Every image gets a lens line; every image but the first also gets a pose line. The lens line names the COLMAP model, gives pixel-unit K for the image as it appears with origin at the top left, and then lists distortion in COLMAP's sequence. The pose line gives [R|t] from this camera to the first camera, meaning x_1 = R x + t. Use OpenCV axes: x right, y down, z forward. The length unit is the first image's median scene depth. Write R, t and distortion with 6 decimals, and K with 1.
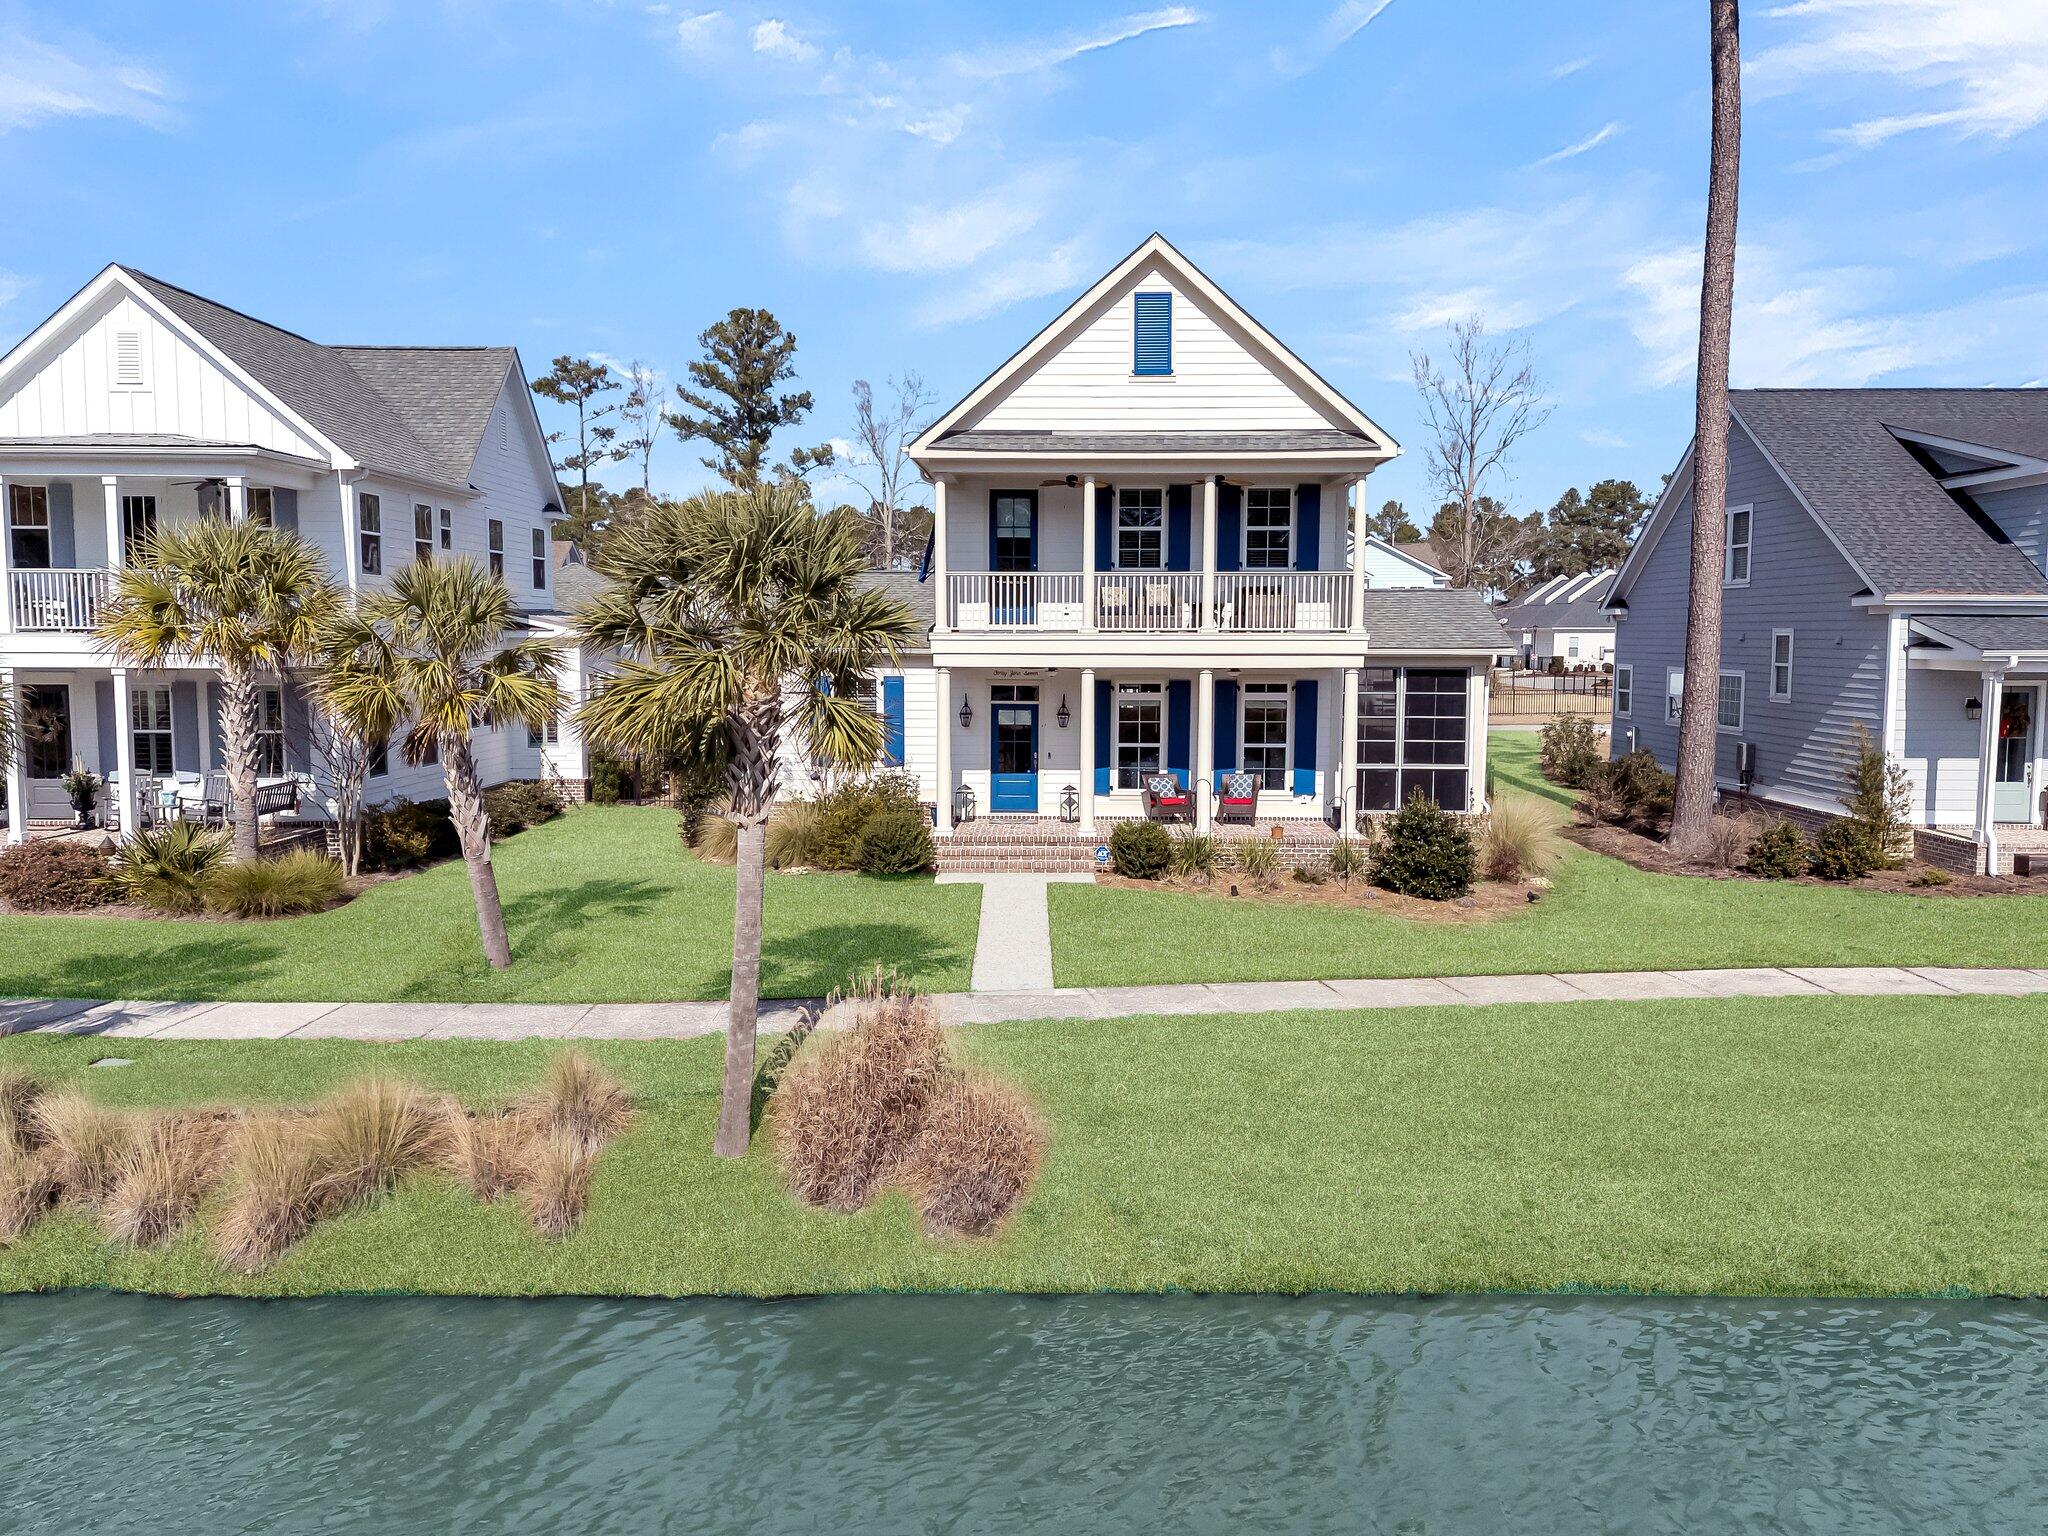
lens RADIAL K [[1487.3, 0, 1024.0], [0, 1487.3, 768.0], [0, 0, 1]] dist [0.072752, -0.073579]
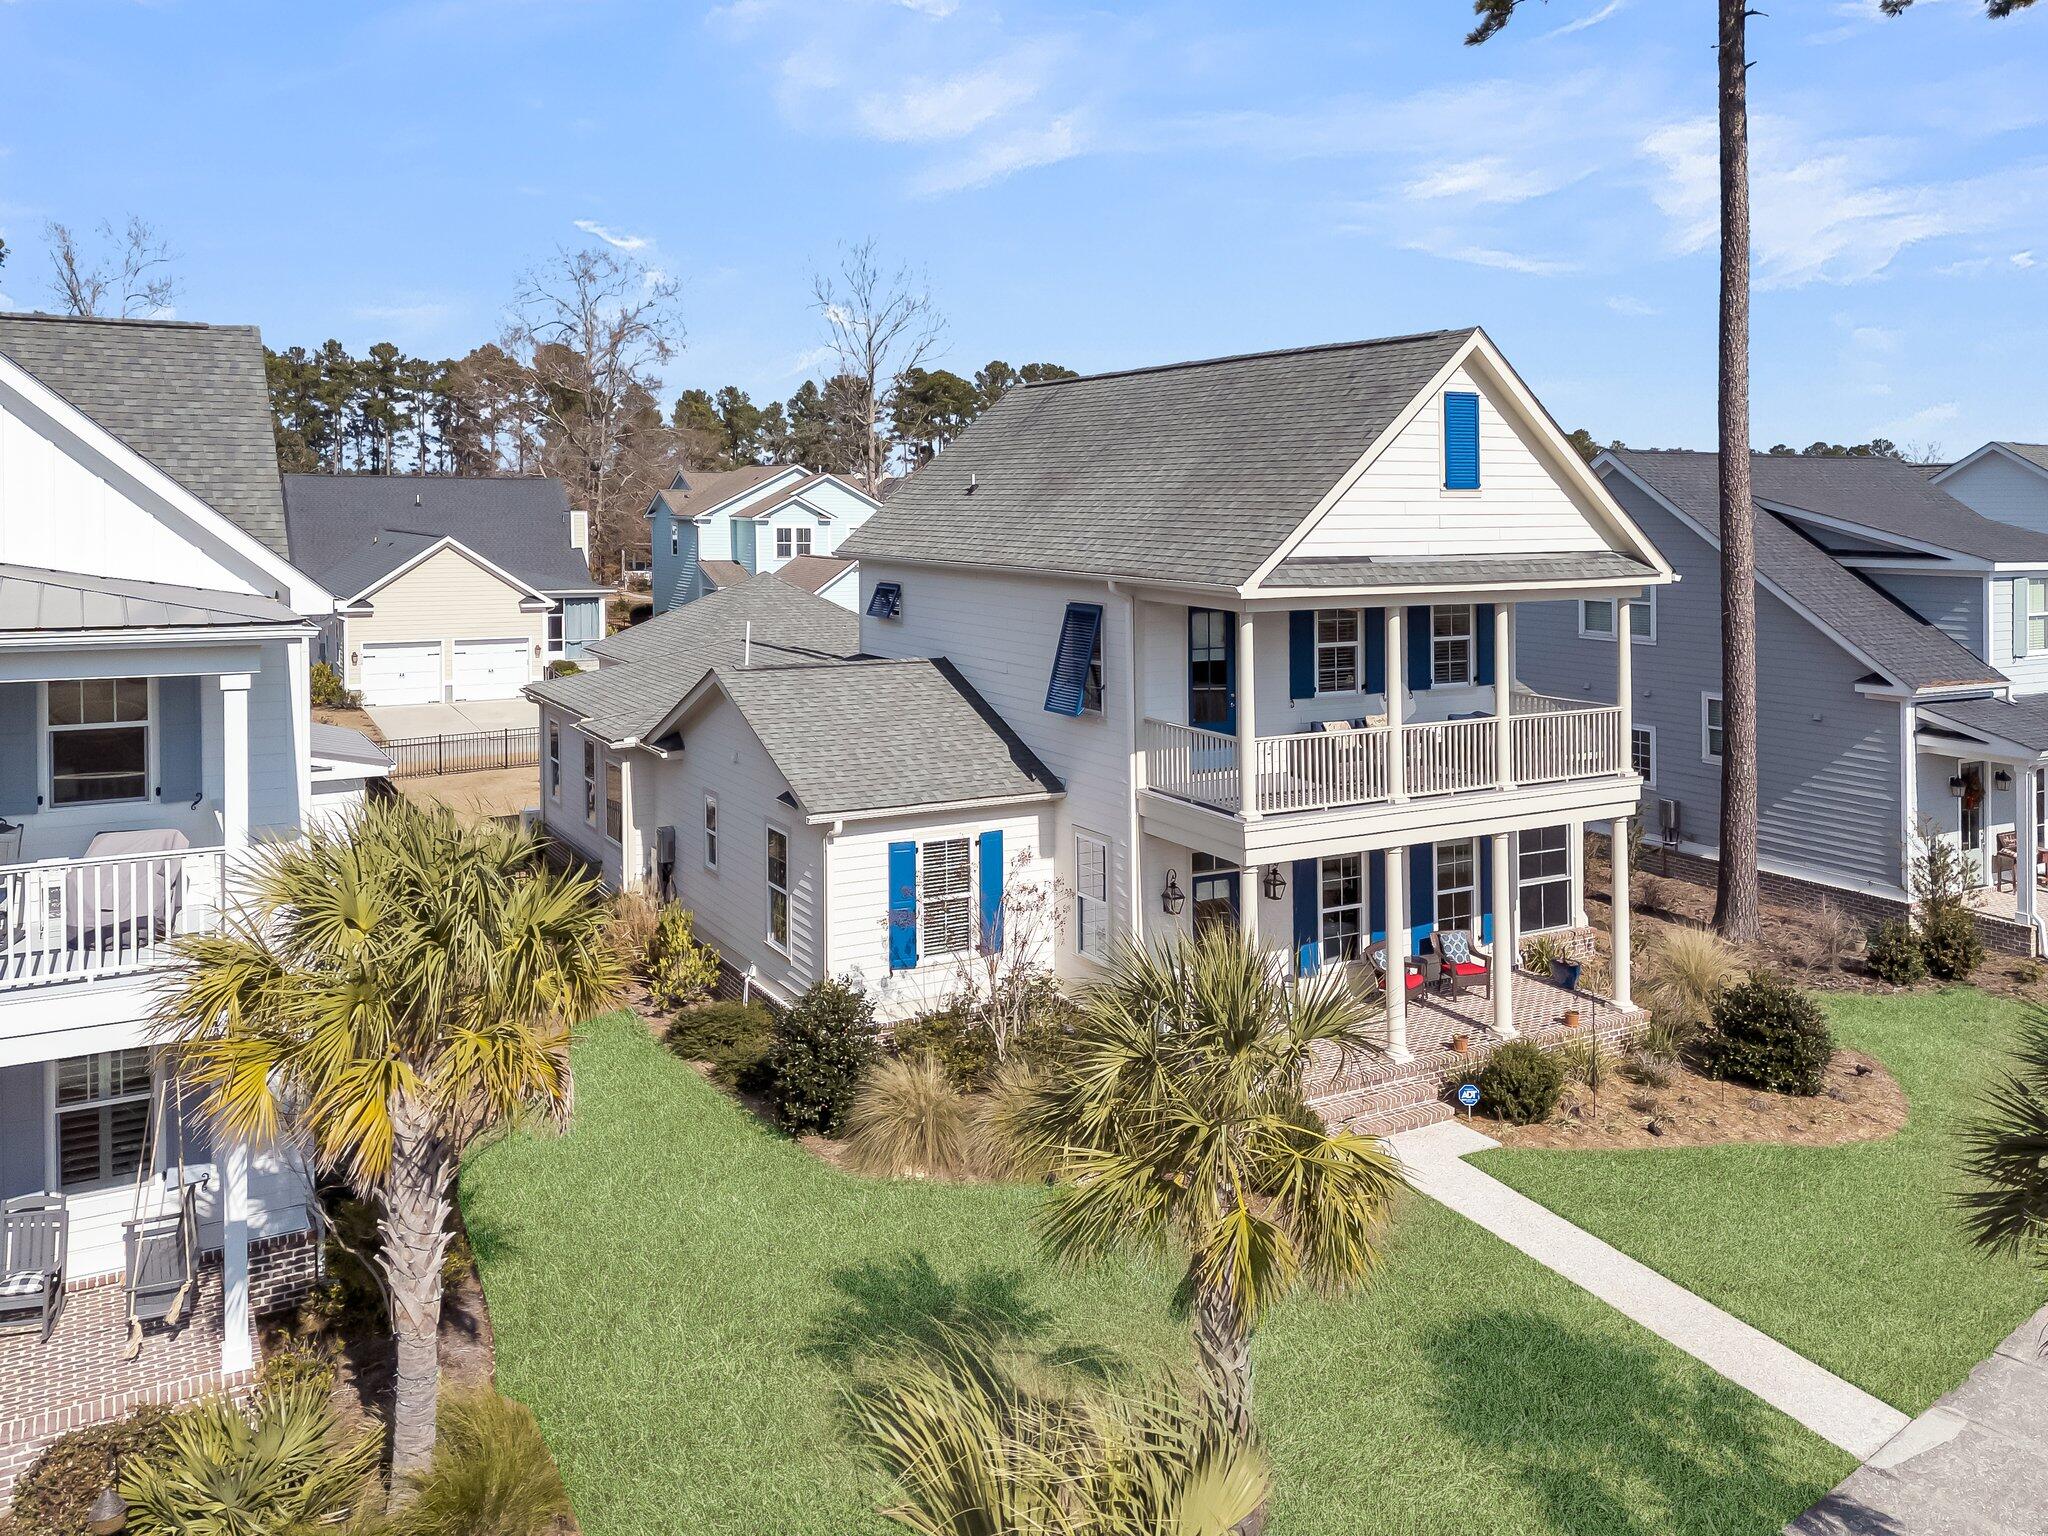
lens RADIAL K [[1562.6, 0, 1011.7], [0, 1562.6, 541.2], [0, 0, 1]] dist [0.070320, -0.056300]
pose [[0.860849, -0.012084, 0.508717, -0.513015], [0.044486, 0.997678, -0.051581, -0.179607], [-0.506912, 0.067034, 0.859387, 0.341628]]
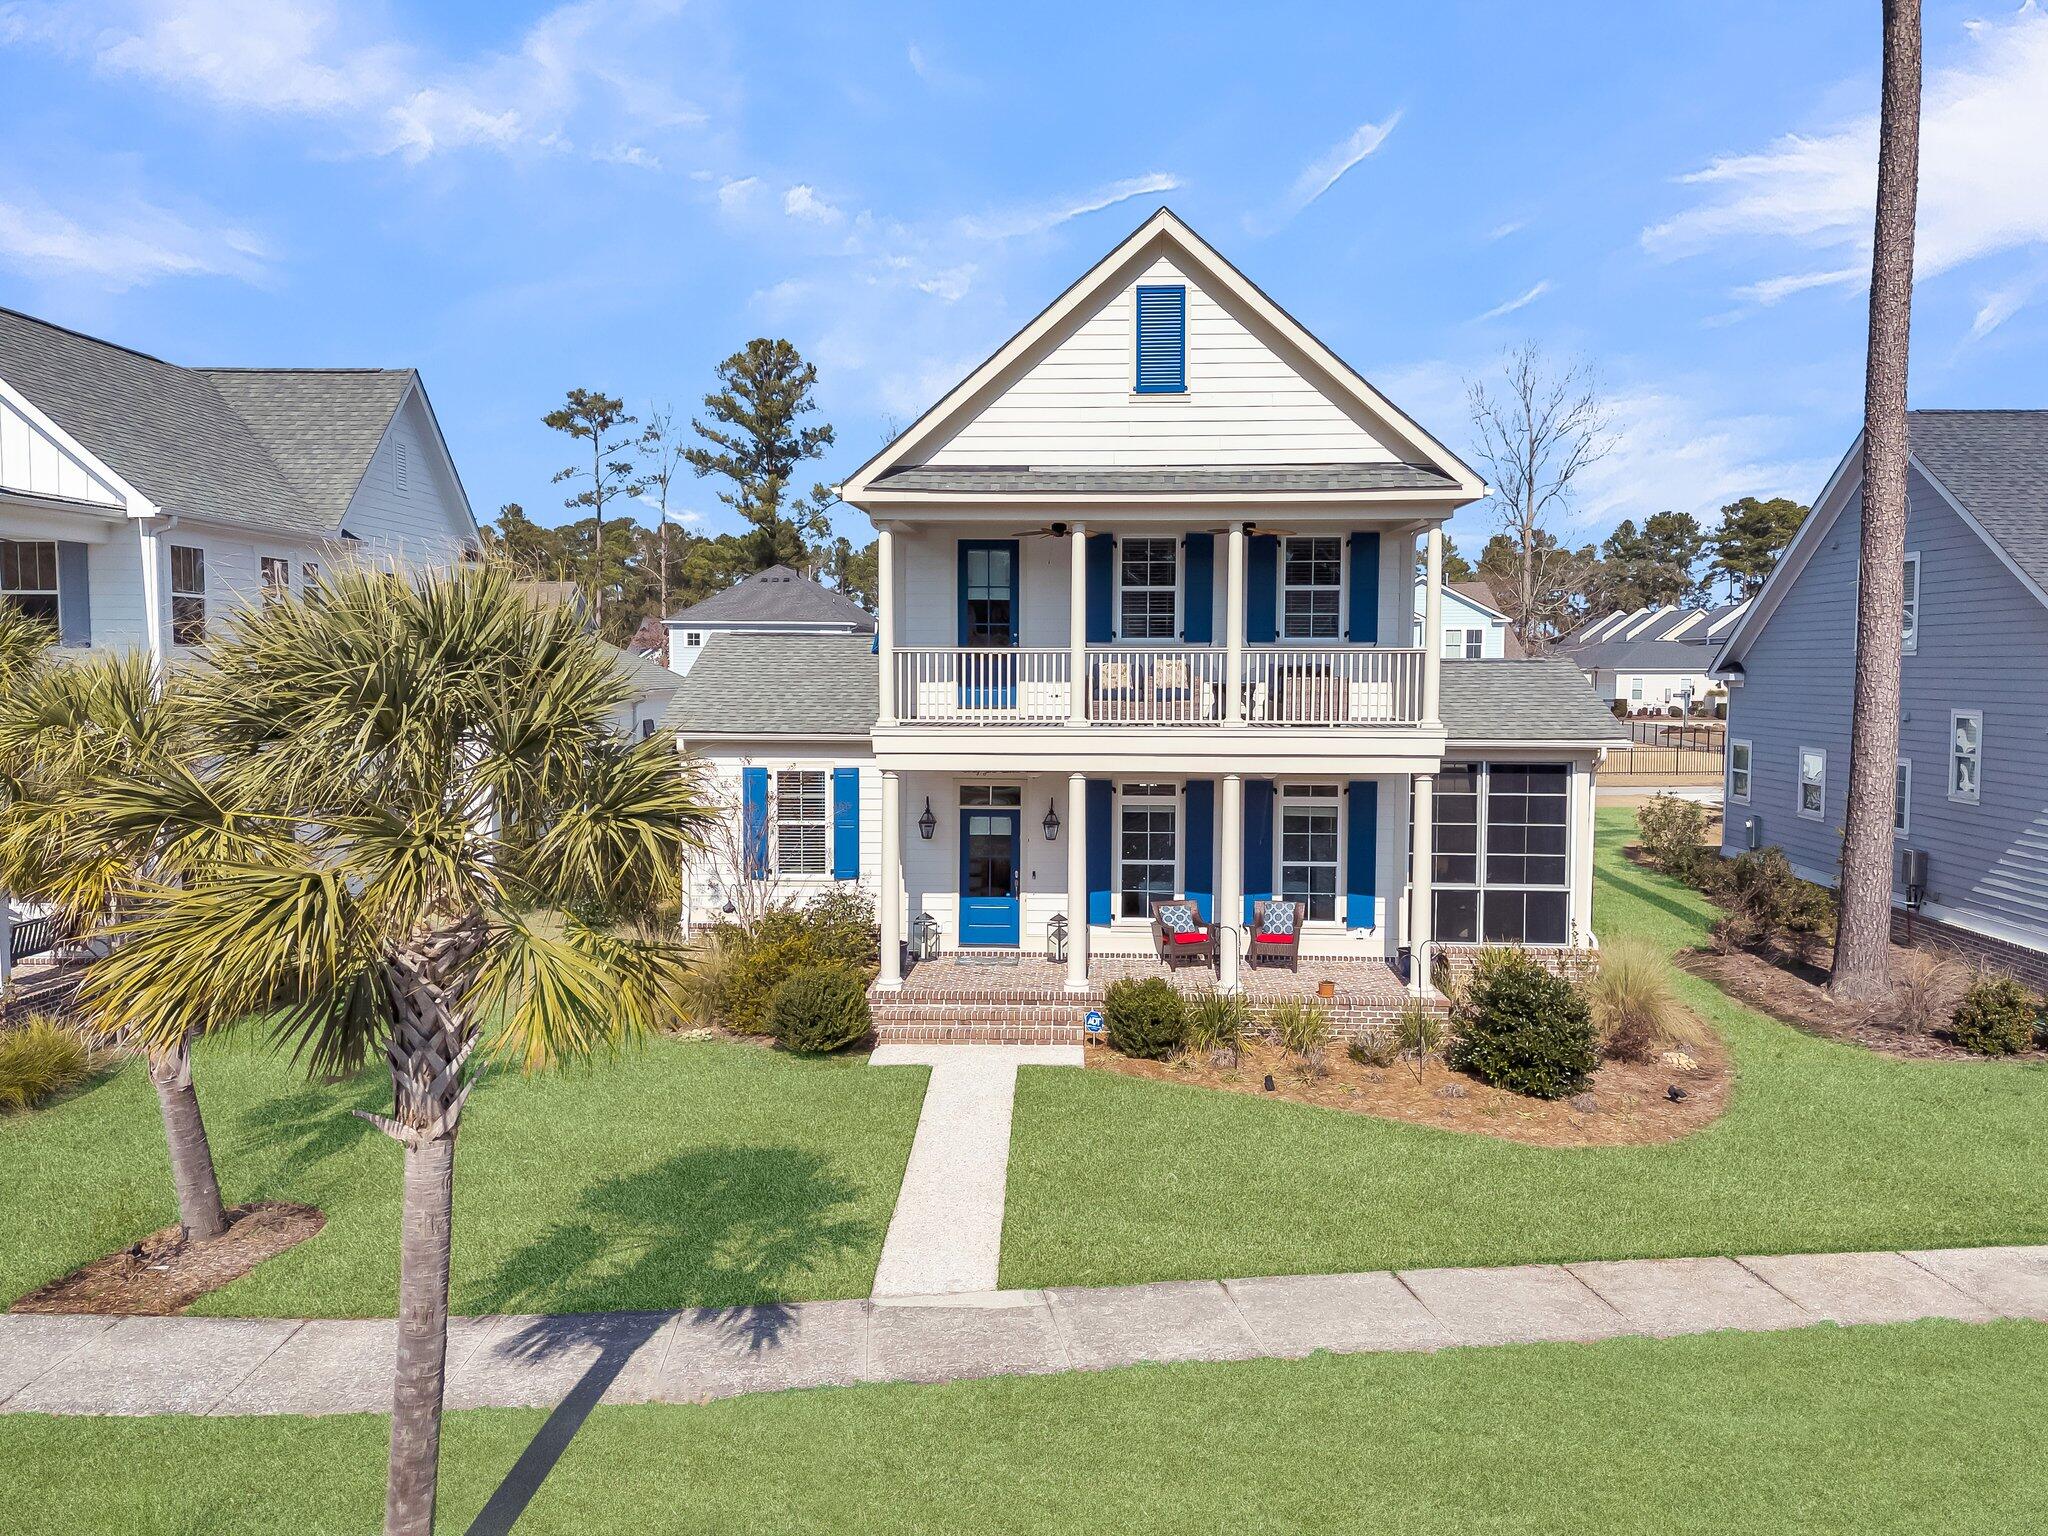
lens RADIAL K [[1487.3, 0, 1024.0], [0, 1487.3, 768.0], [0, 0, 1]] dist [0.072752, -0.073579]
pose [[0.999598, 0.001658, -0.028304, 0.034292], [-0.002251, 0.999779, -0.020921, -0.049067], [0.028263, 0.020977, 0.999380, 0.213130]]
